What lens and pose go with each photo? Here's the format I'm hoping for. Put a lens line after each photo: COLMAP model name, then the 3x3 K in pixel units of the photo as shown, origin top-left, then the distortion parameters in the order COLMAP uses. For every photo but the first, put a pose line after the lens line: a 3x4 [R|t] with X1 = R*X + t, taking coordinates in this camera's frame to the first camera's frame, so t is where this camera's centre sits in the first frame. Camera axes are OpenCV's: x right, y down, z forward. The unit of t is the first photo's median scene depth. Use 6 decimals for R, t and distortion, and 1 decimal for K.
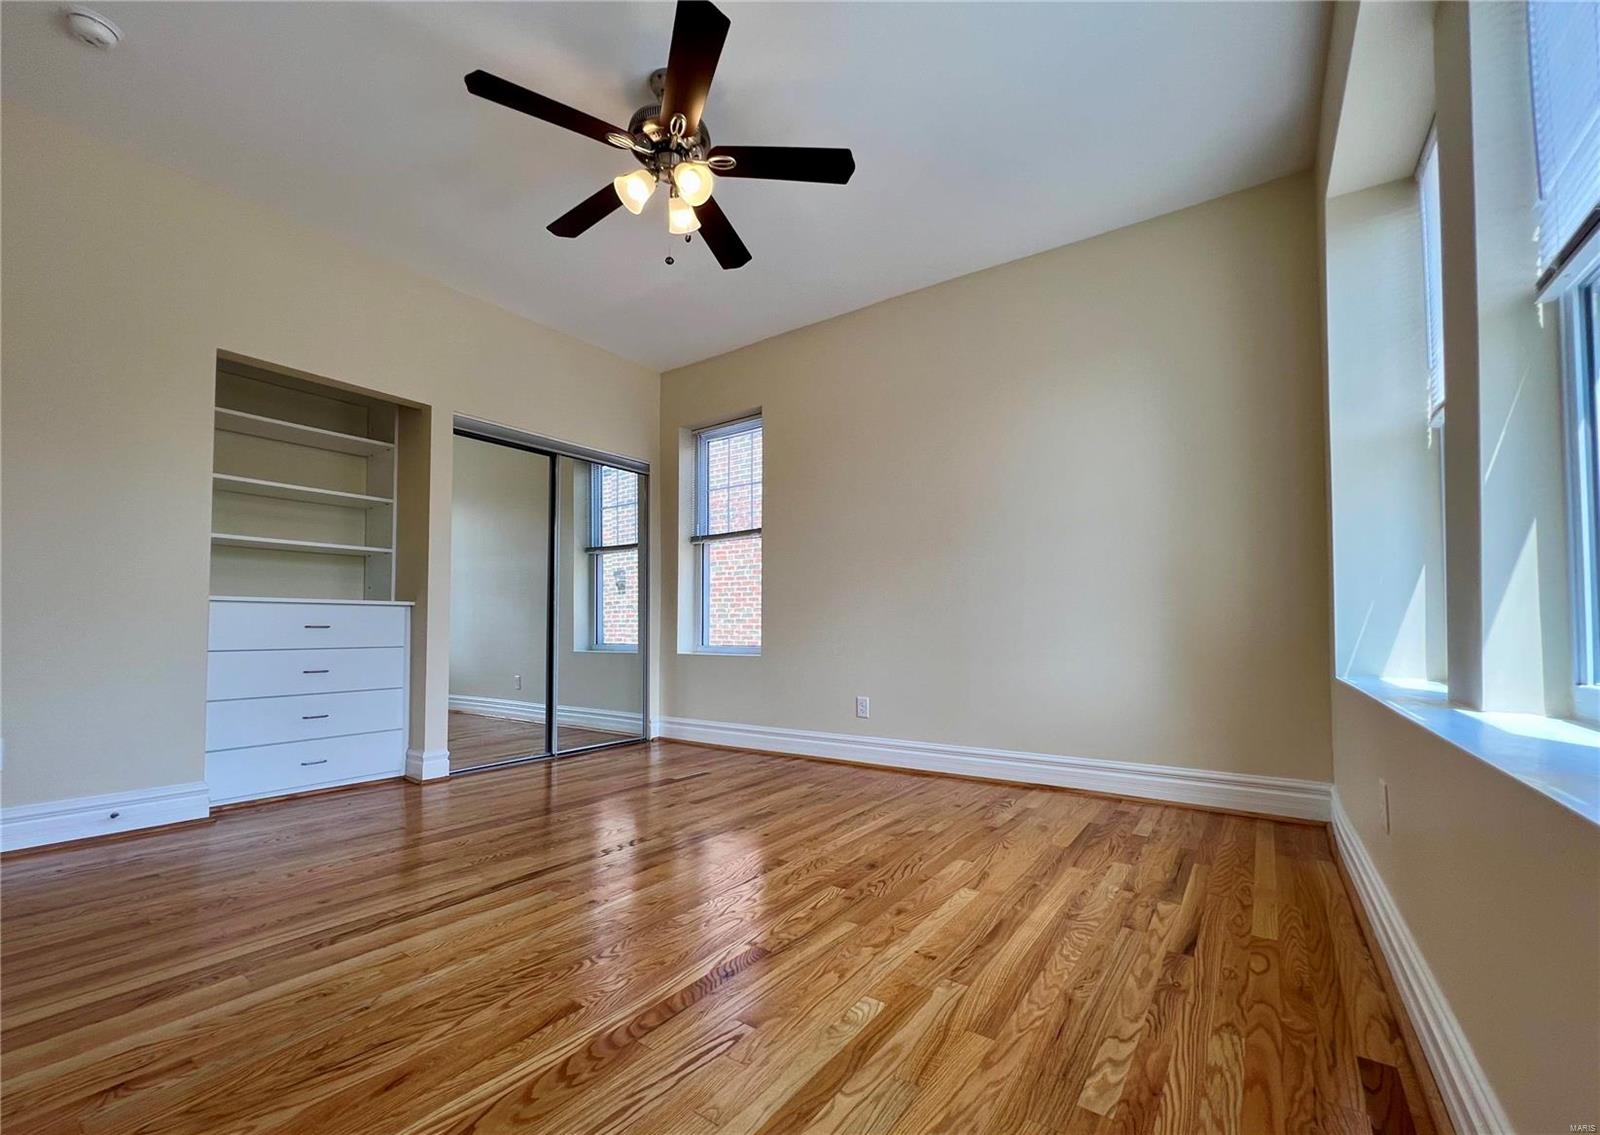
lens RADIAL K [[660.5, 0, 806.4], [0, 660.5, 620.4], [0, 0, 1]] dist [-0.001634, 0.000061]
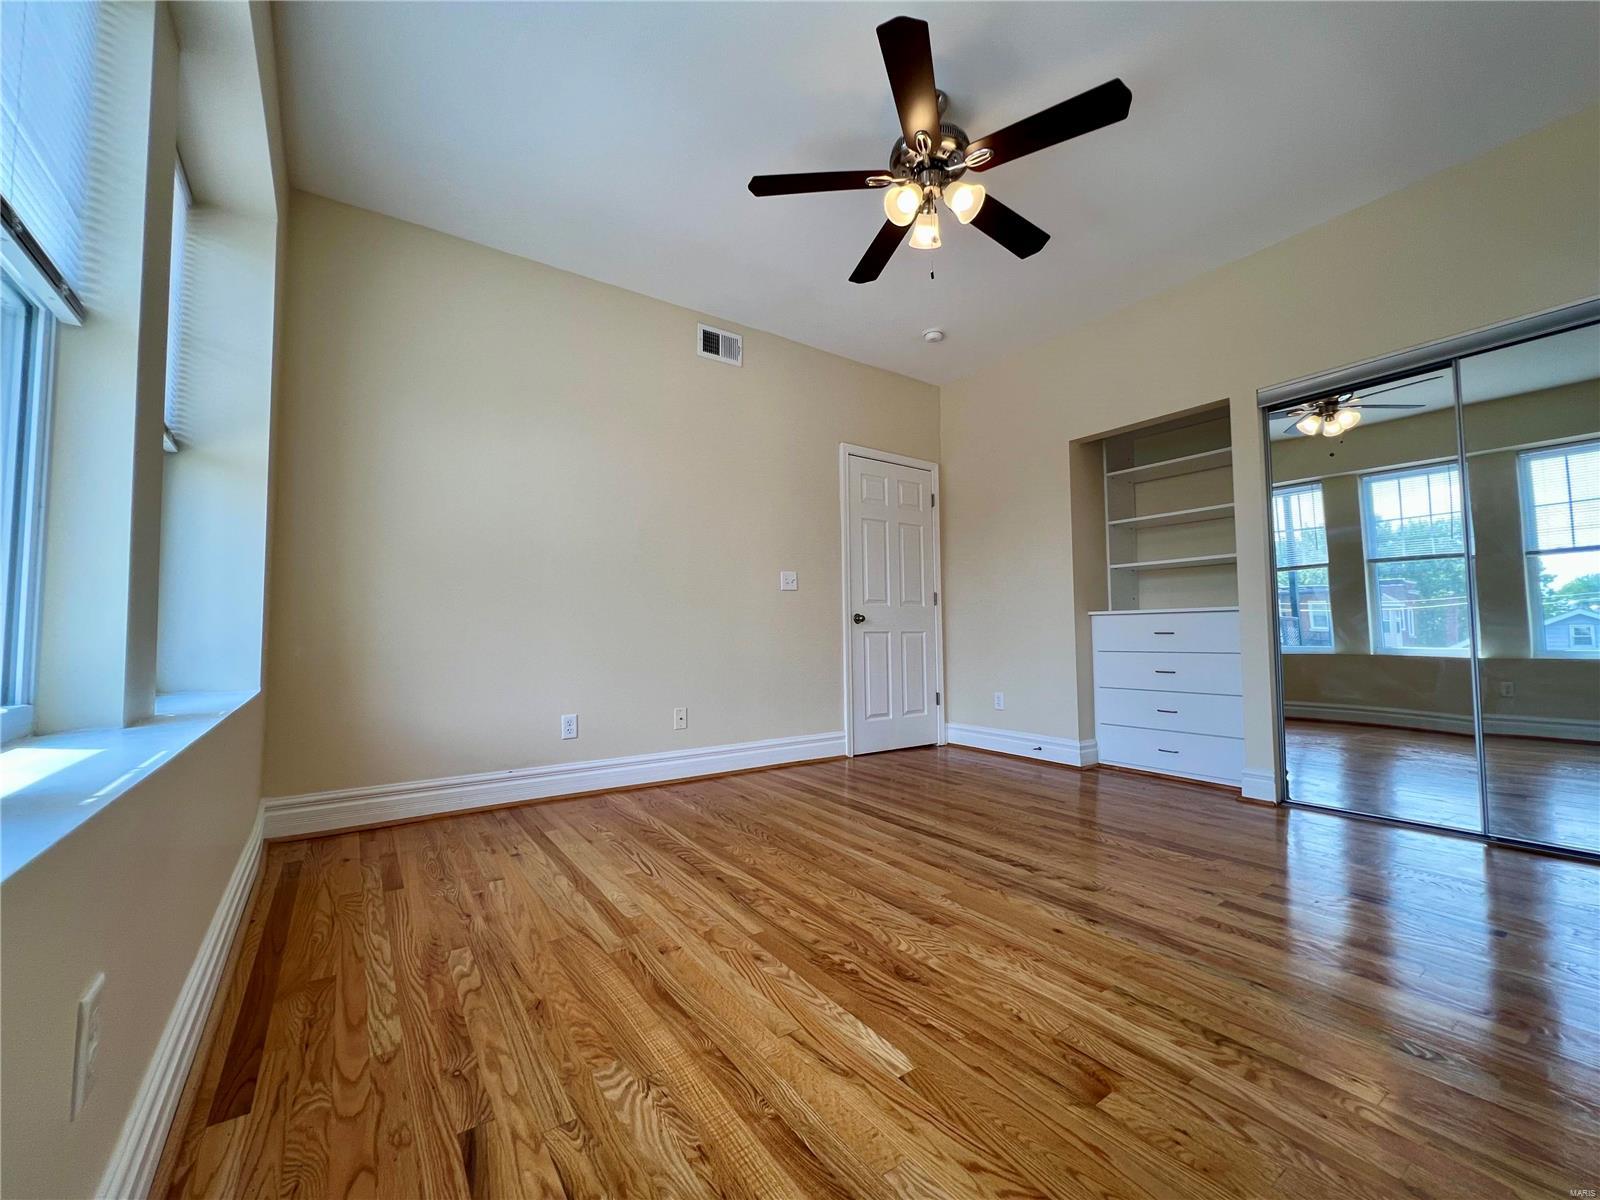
lens RADIAL K [[652.9, 0, 794.1], [0, 652.9, 603.1], [0, 0, 1]] dist [-0.000271, 0.000298]
pose [[-0.354454, -0.044763, -0.934001, 0.948682], [0.019188, 0.998295, -0.055127, 0.013375], [0.934877, -0.037461, -0.352990, 1.346635]]
